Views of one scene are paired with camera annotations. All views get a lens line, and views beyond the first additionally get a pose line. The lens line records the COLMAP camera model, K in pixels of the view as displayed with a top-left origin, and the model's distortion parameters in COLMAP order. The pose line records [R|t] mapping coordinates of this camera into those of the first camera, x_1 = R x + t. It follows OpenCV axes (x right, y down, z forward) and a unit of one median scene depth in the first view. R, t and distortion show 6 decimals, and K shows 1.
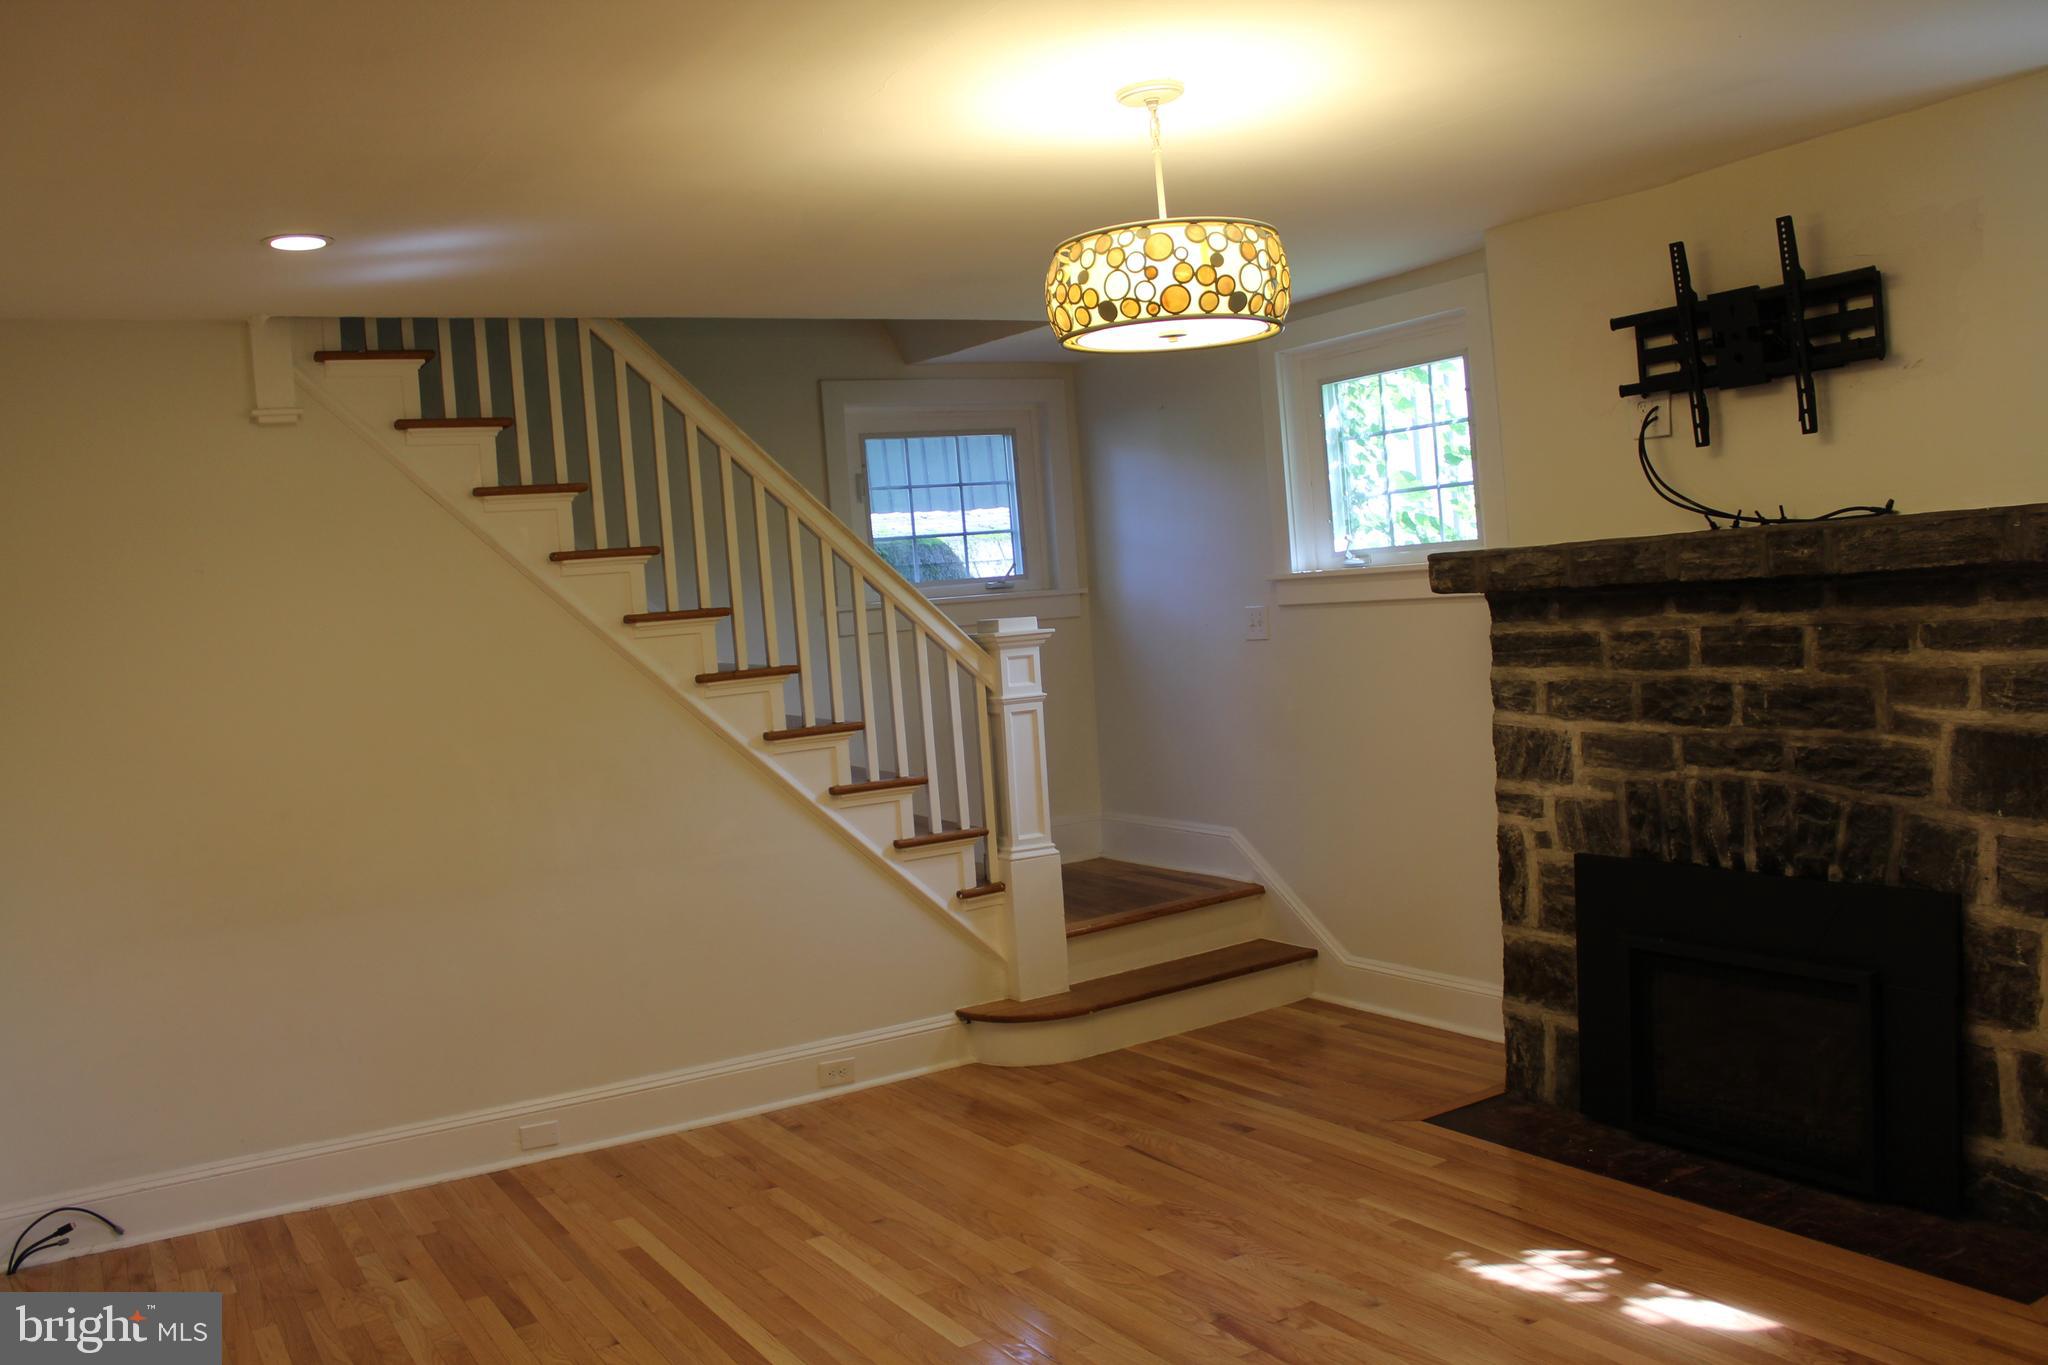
lens RADIAL K [[1695.9, 0, 1020.7], [0, 1695.9, 680.5], [0, 0, 1]] dist [-0.163164, 0.139997]
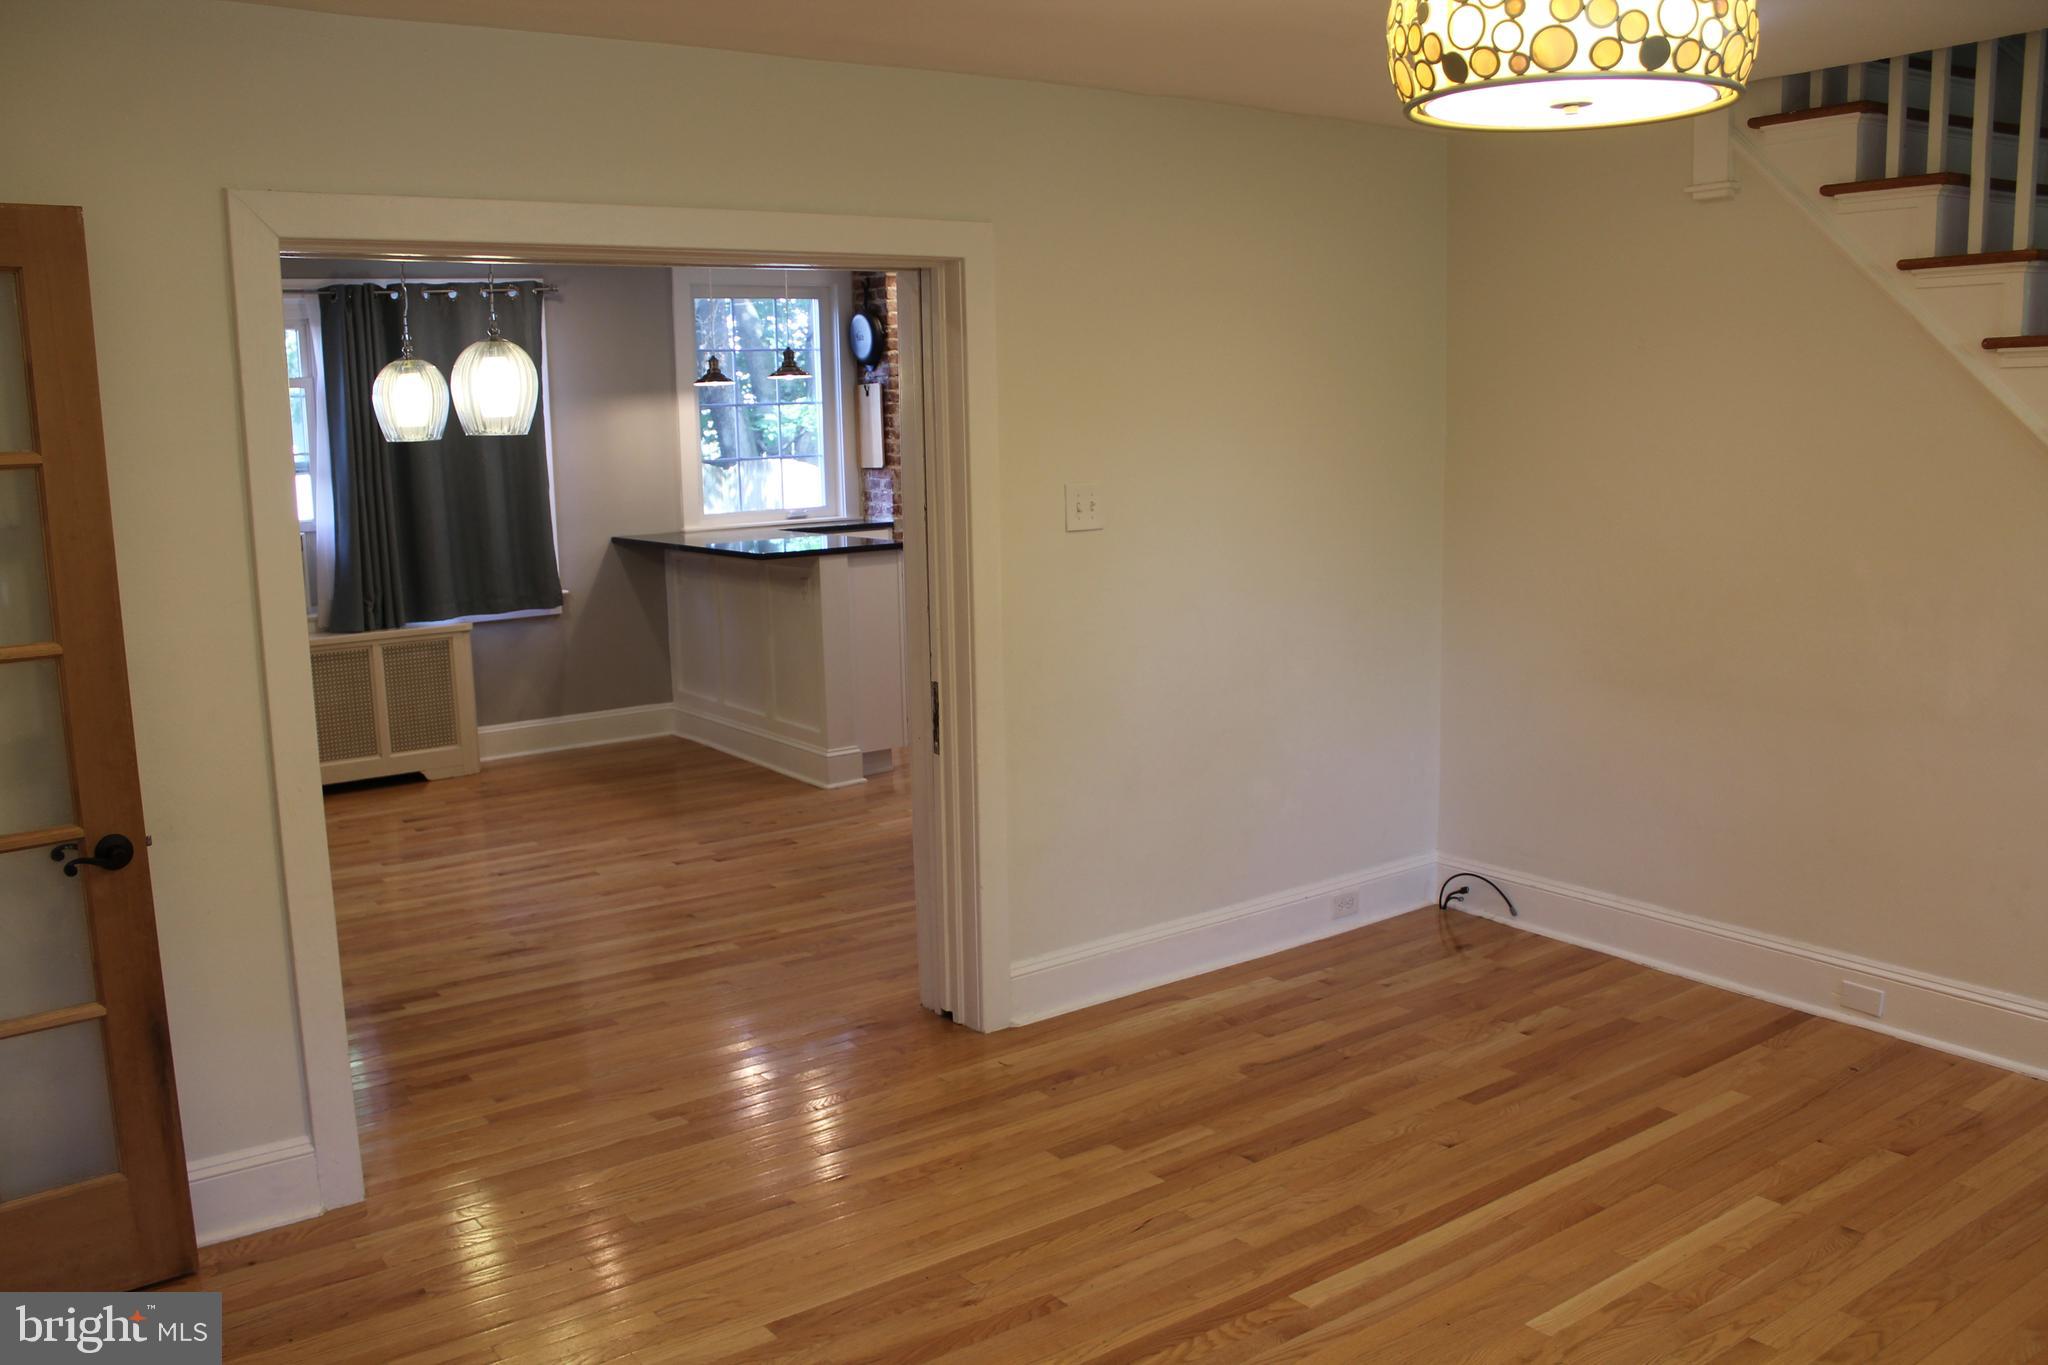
lens RADIAL K [[1695.9, 0, 986.5], [0, 1695.9, 688.8], [0, 0, 1]] dist [-0.163164, 0.139997]
pose [[0.080211, 0.232420, -0.969302, 0.558382], [-0.032058, 0.972534, 0.230543, -0.087689], [0.996262, 0.012582, 0.085459, 0.515842]]
